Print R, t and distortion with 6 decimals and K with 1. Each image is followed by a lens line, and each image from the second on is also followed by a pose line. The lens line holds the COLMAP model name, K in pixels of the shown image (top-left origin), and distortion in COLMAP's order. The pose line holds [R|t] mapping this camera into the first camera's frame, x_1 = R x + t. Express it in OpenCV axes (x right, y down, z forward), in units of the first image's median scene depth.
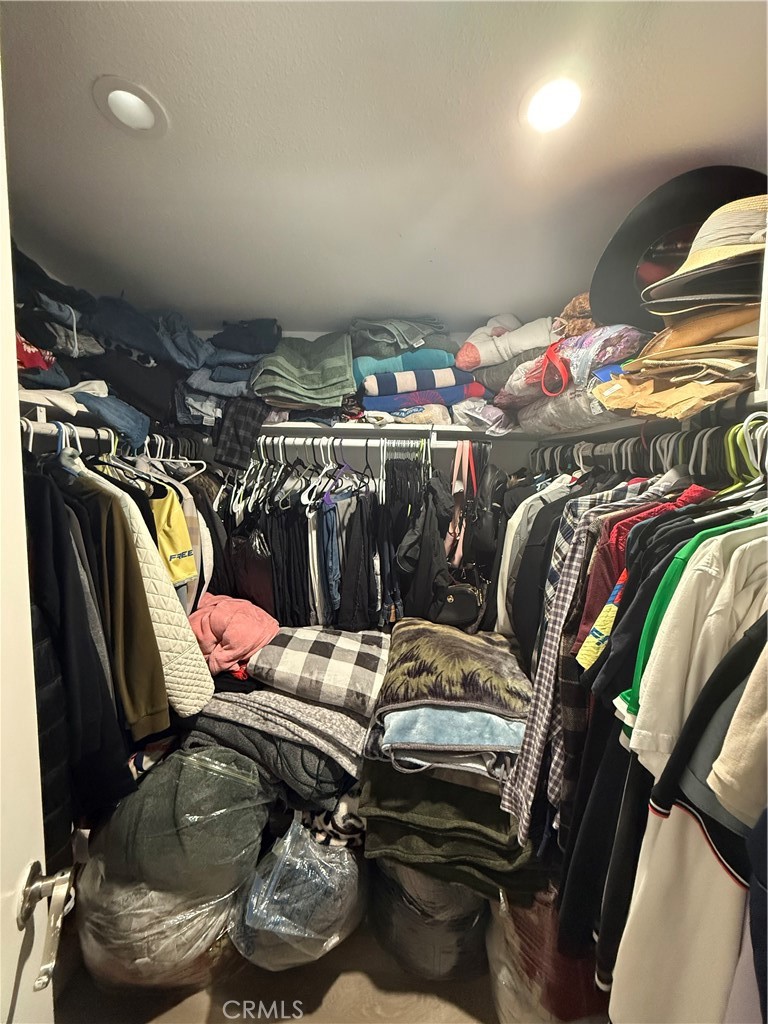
lens RADIAL K [[409.4, 0, 383.8], [0, 409.4, 512.6], [0, 0, 1]] dist [0.001254, 0.000508]
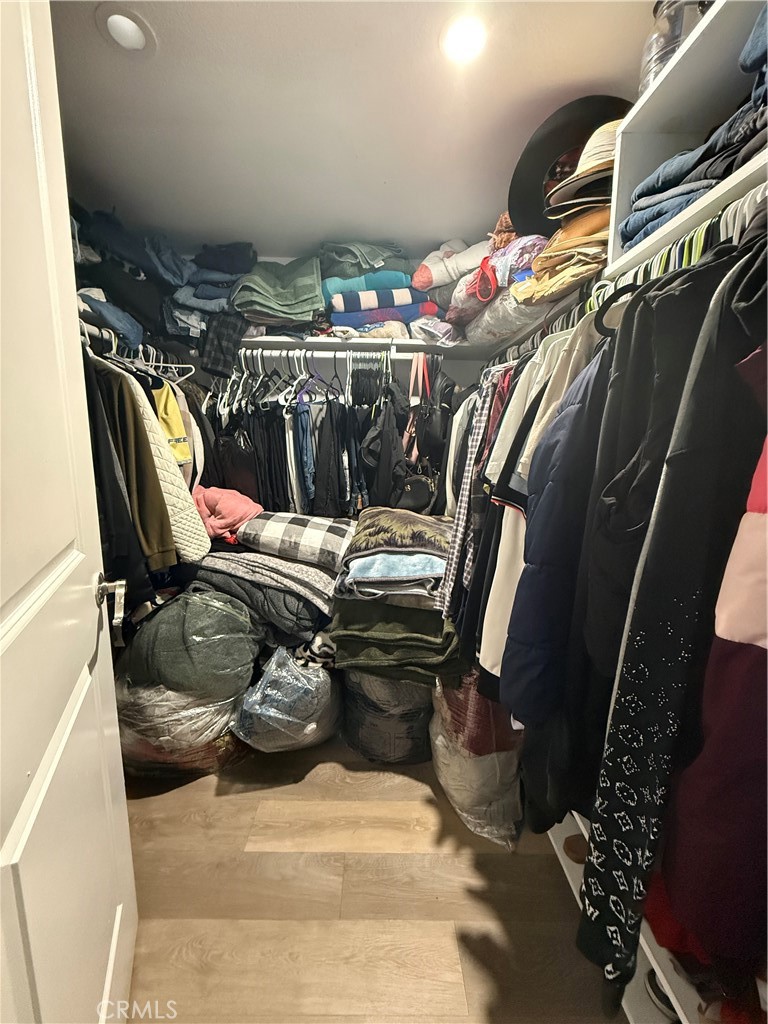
lens RADIAL K [[409.4, 0, 383.3], [0, 409.4, 511.4], [0, 0, 1]] dist [0.001254, 0.000508]
pose [[0.999202, -0.012519, 0.037932, 0.058073], [0.009736, 0.997306, 0.072706, 0.242487], [-0.038740, -0.072279, 0.996632, -0.237403]]
